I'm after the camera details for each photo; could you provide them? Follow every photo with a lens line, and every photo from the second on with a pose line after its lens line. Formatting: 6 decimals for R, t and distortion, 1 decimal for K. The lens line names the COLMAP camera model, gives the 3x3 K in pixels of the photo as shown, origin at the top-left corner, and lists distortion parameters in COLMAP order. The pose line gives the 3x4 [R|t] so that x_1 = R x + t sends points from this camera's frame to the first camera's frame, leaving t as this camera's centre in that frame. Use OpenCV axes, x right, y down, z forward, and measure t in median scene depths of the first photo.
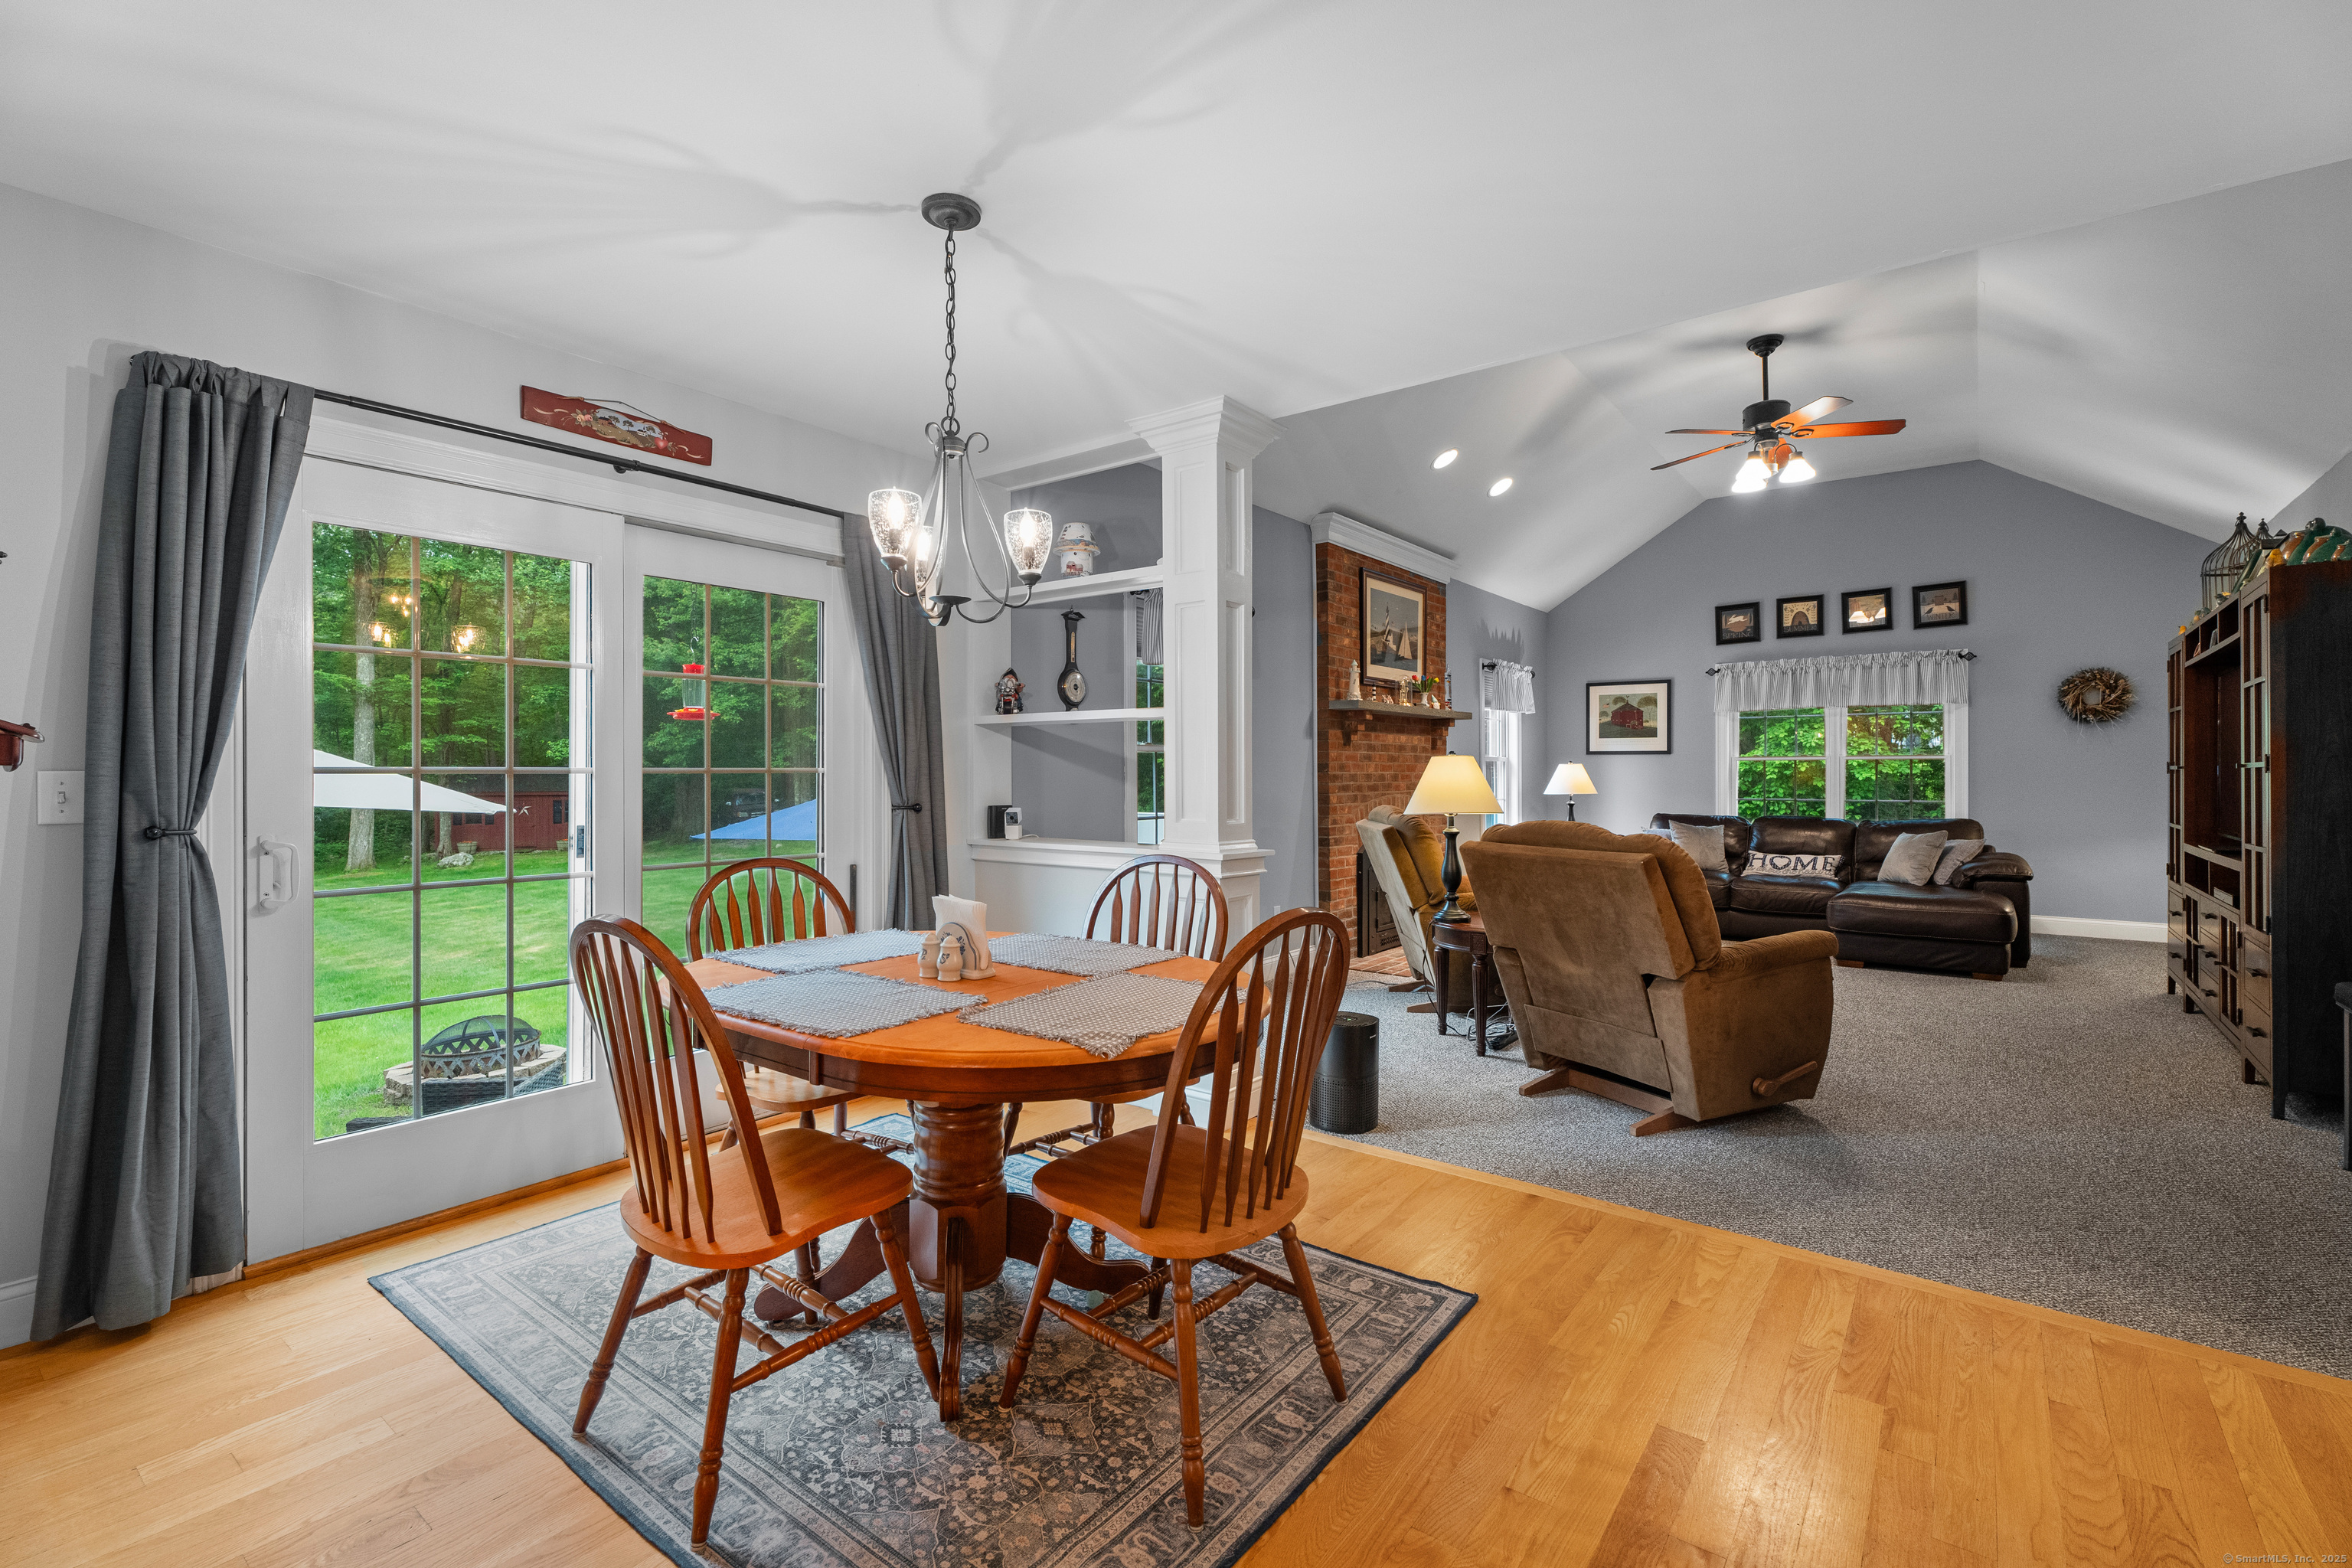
lens RADIAL K [[1041.4, 0, 1172.5], [0, 1041.4, 772.7], [0, 0, 1]] dist [0.001529, -0.000030]
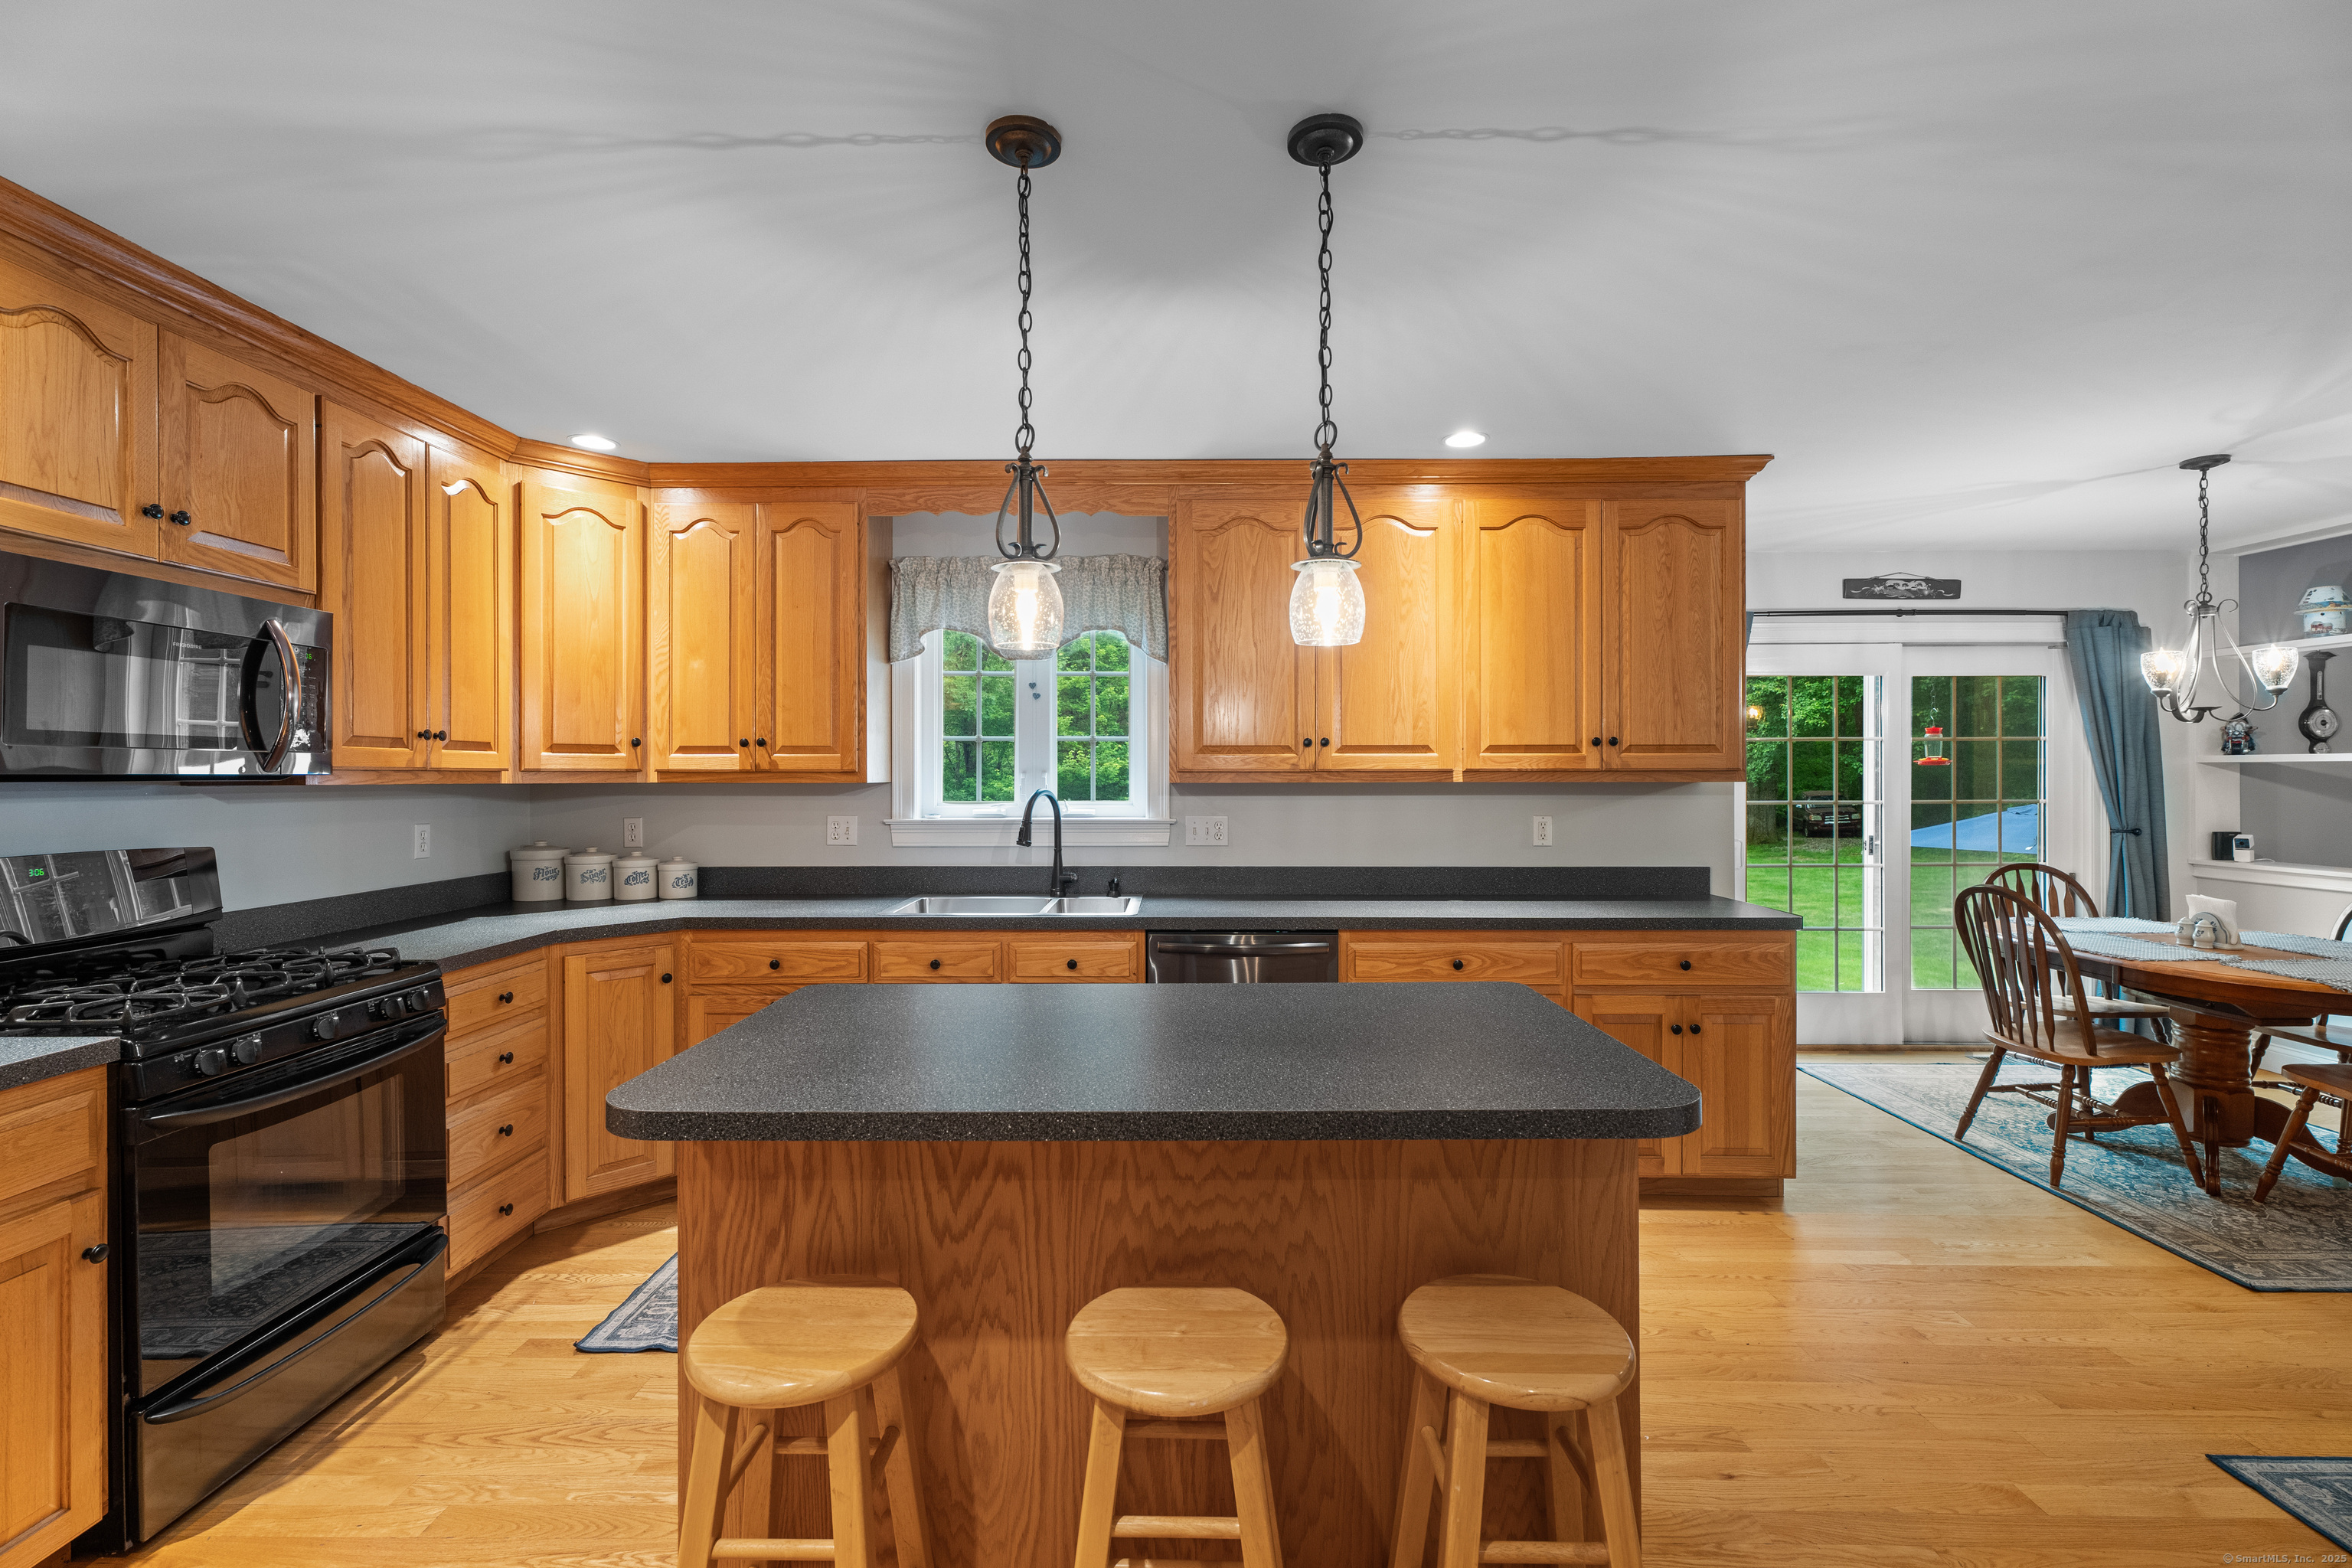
lens RADIAL K [[1041.4, 0, 1171.8], [0, 1041.4, 775.2], [0, 0, 1]] dist [0.001529, -0.000030]
pose [[0.598060, 0.000470, -0.801451, 0.039458], [0.002764, 0.999993, 0.002649, -0.023891], [0.801446, -0.003800, 0.598054, -0.399349]]
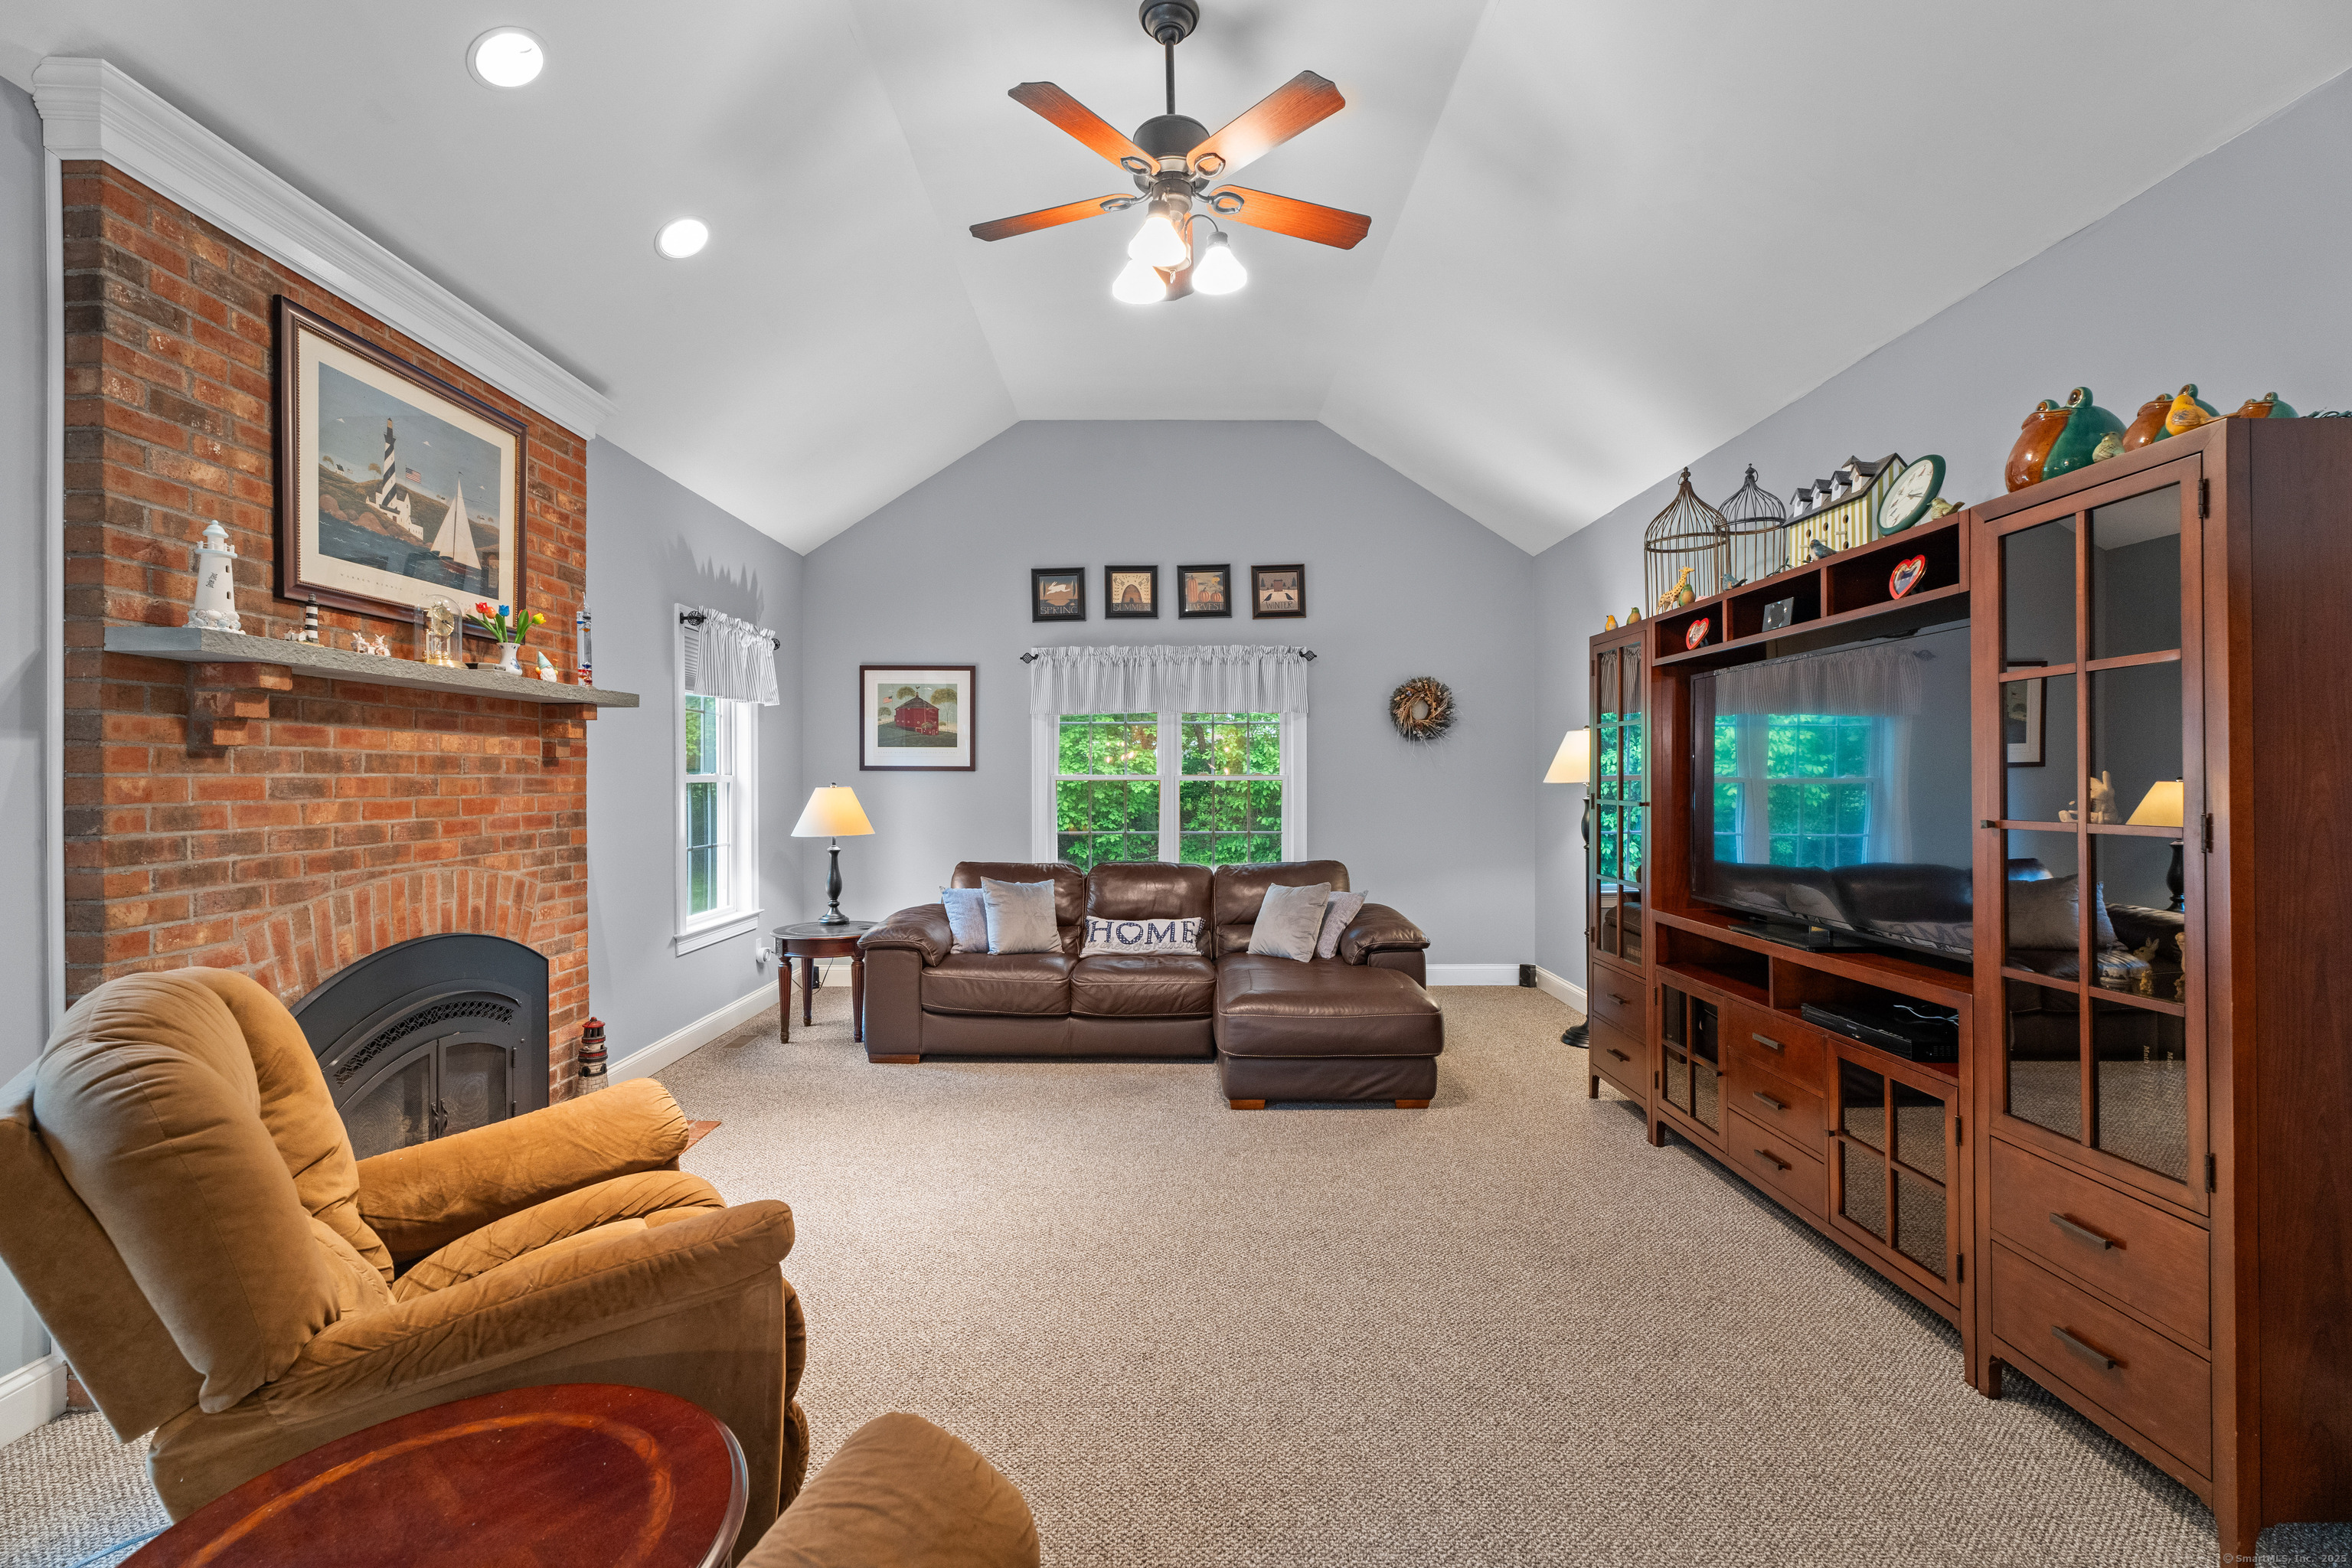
lens RADIAL K [[1041.4, 0, 1171.9], [0, 1041.4, 776.5], [0, 0, 1]] dist [0.001529, -0.000030]
pose [[0.789998, 0.000074, 0.613109, 0.203786], [0.000428, 1.000000, -0.000673, -0.018646], [-0.613109, 0.000795, 0.789998, 0.487272]]
